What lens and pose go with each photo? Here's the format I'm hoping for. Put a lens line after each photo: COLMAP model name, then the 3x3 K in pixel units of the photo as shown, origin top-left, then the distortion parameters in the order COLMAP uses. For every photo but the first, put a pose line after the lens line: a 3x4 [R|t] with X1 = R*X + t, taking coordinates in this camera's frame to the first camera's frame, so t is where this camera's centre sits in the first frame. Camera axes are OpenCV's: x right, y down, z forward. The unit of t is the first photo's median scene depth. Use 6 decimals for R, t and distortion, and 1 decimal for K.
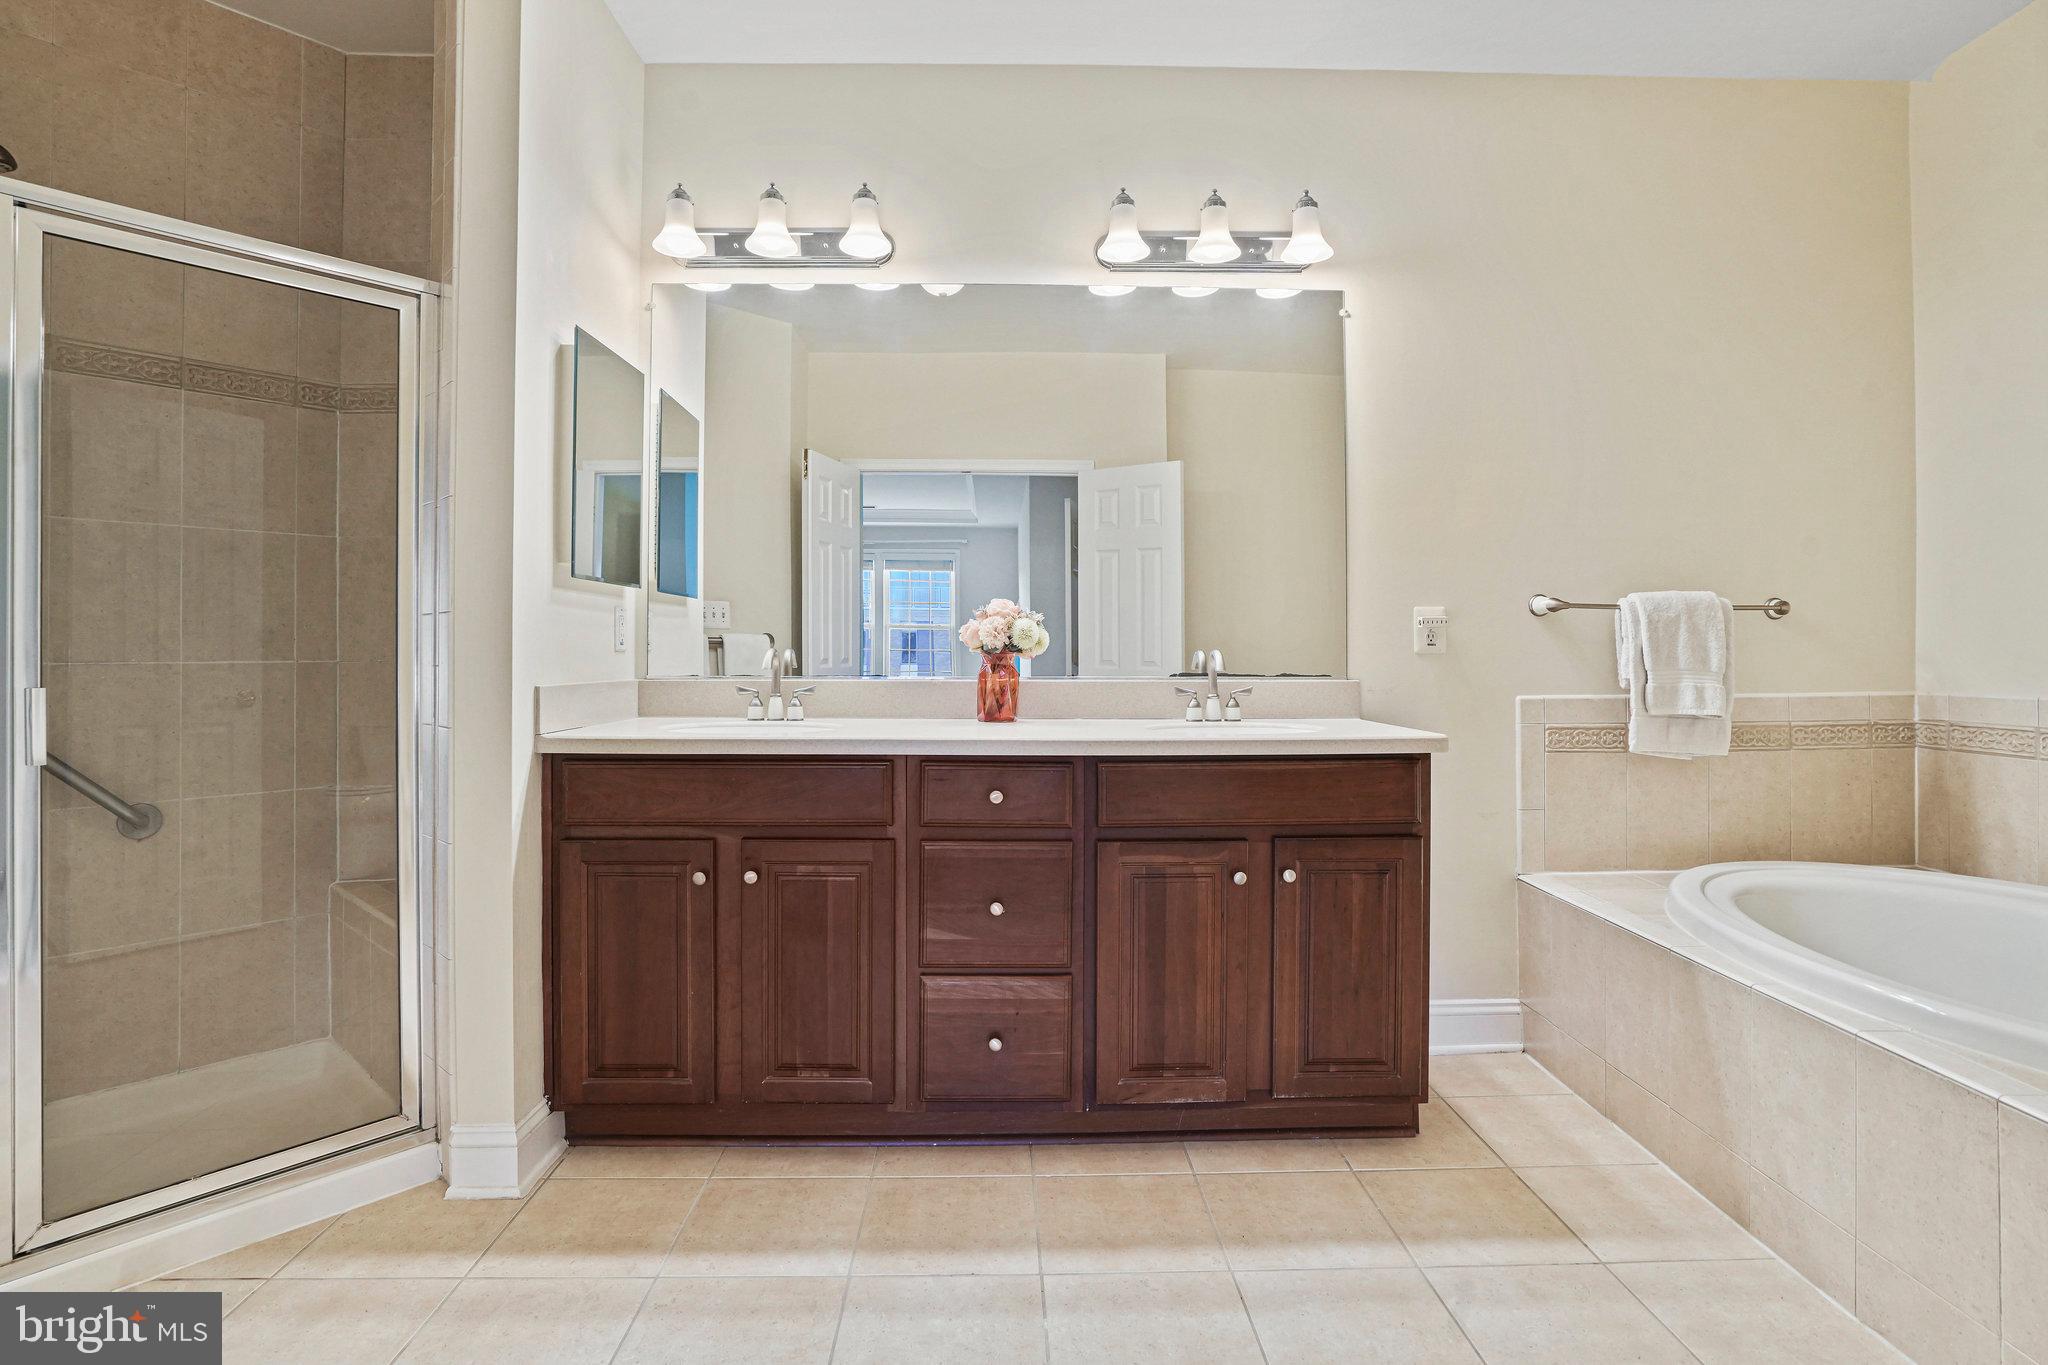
lens RADIAL K [[1008.6, 0, 1016.9], [0, 1008.6, 680.4], [0, 0, 1]] dist [-0.052208, 0.025721]
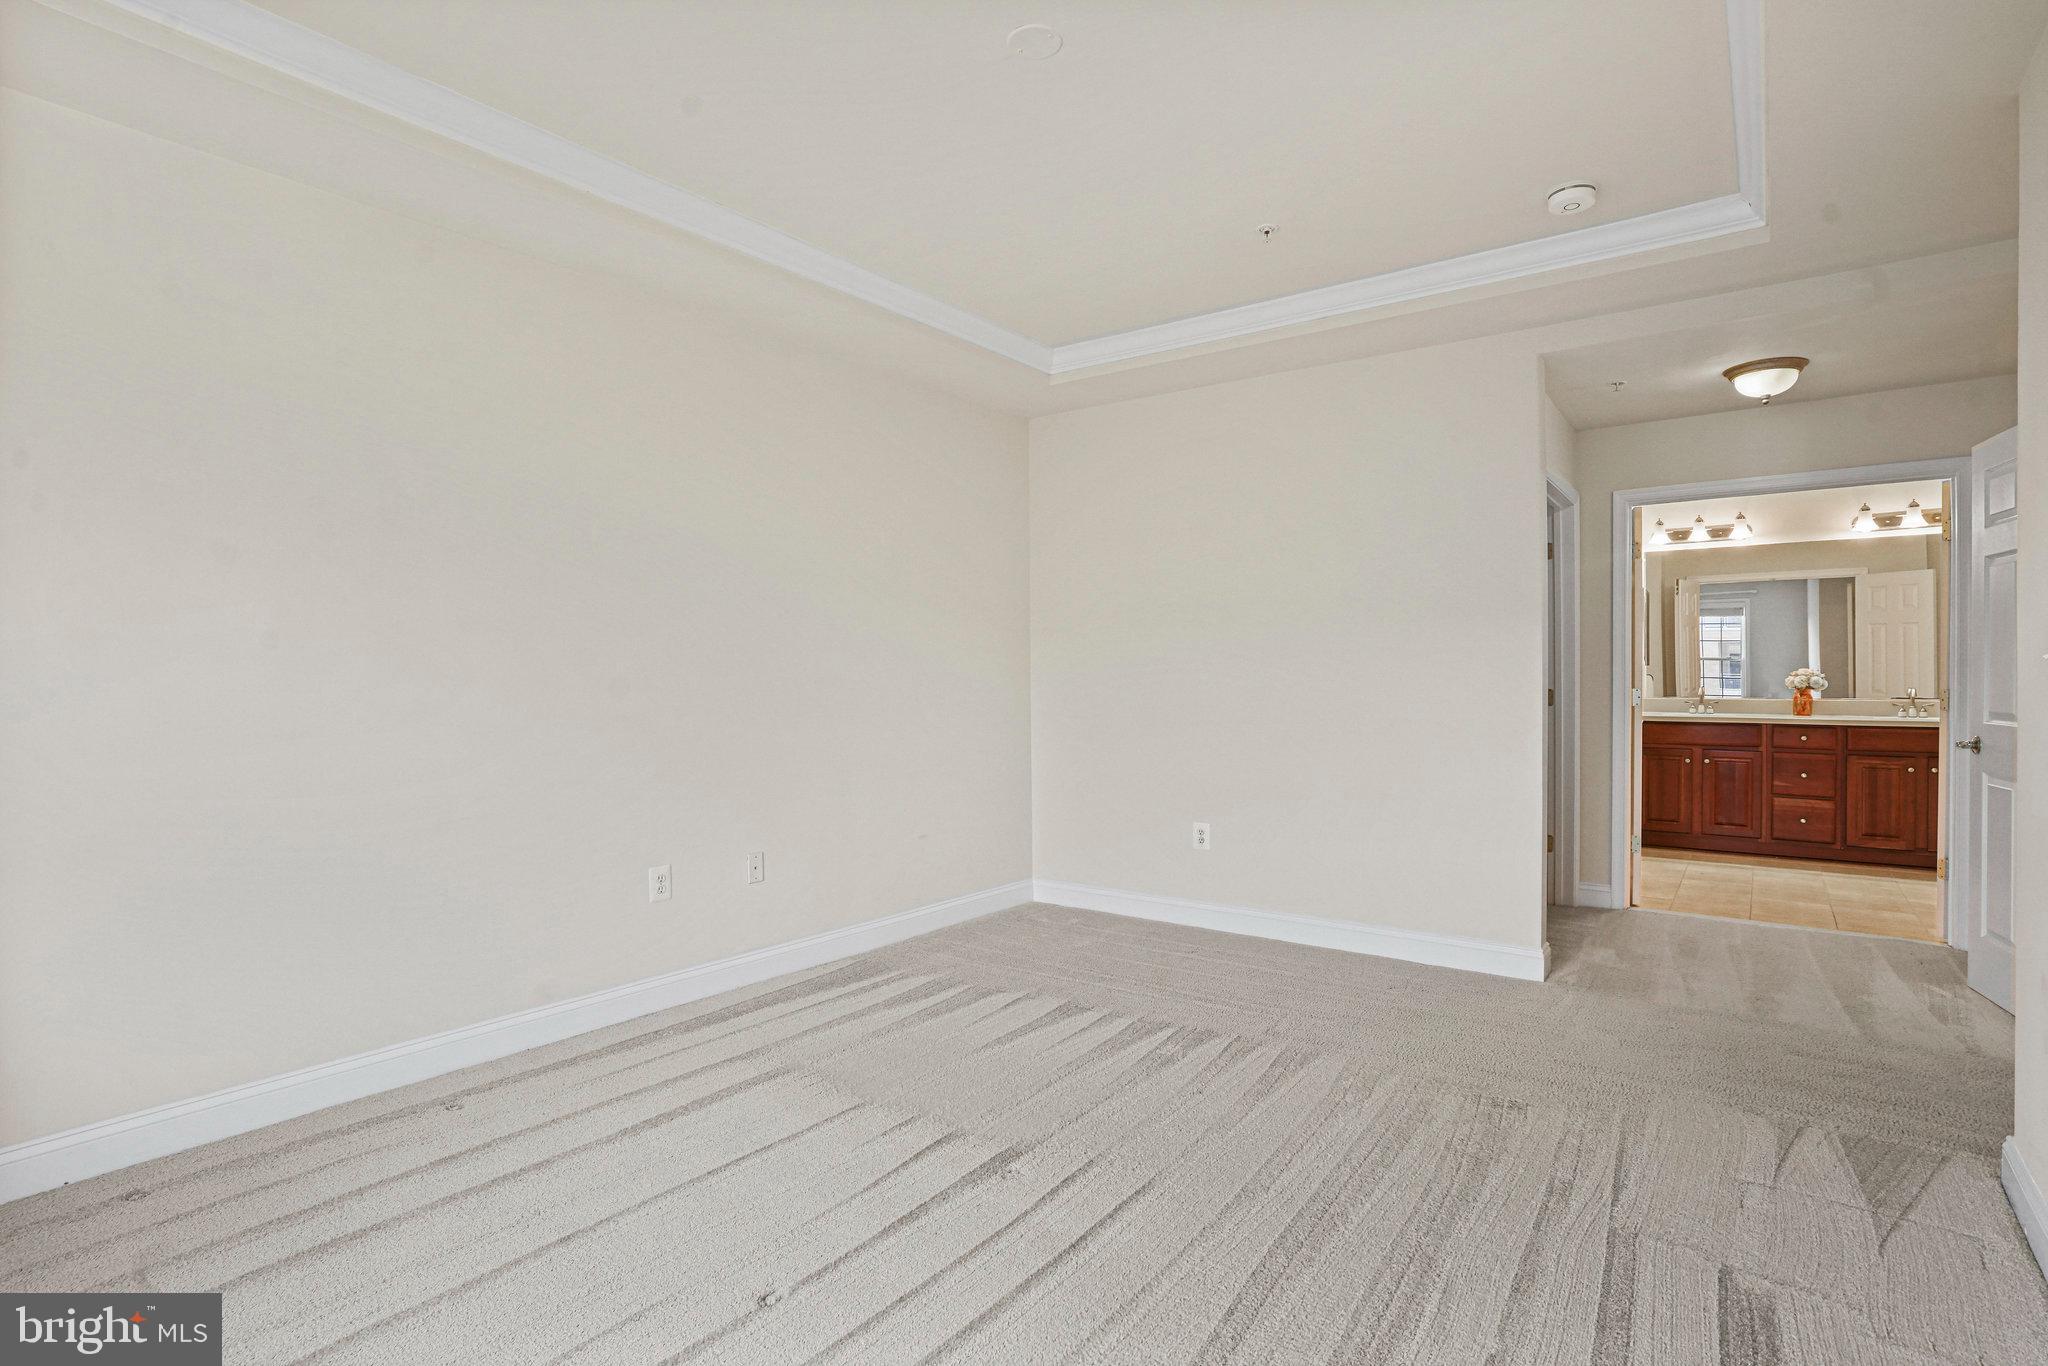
lens RADIAL K [[1008.6, 0, 1016.9], [0, 1008.6, 680.9], [0, 0, 1]] dist [-0.052208, 0.025721]
pose [[0.781987, -0.000066, -0.623294, -0.022722], [-0.013030, 0.999780, -0.016454, 0.024285], [0.623158, 0.020988, 0.781814, -2.721873]]
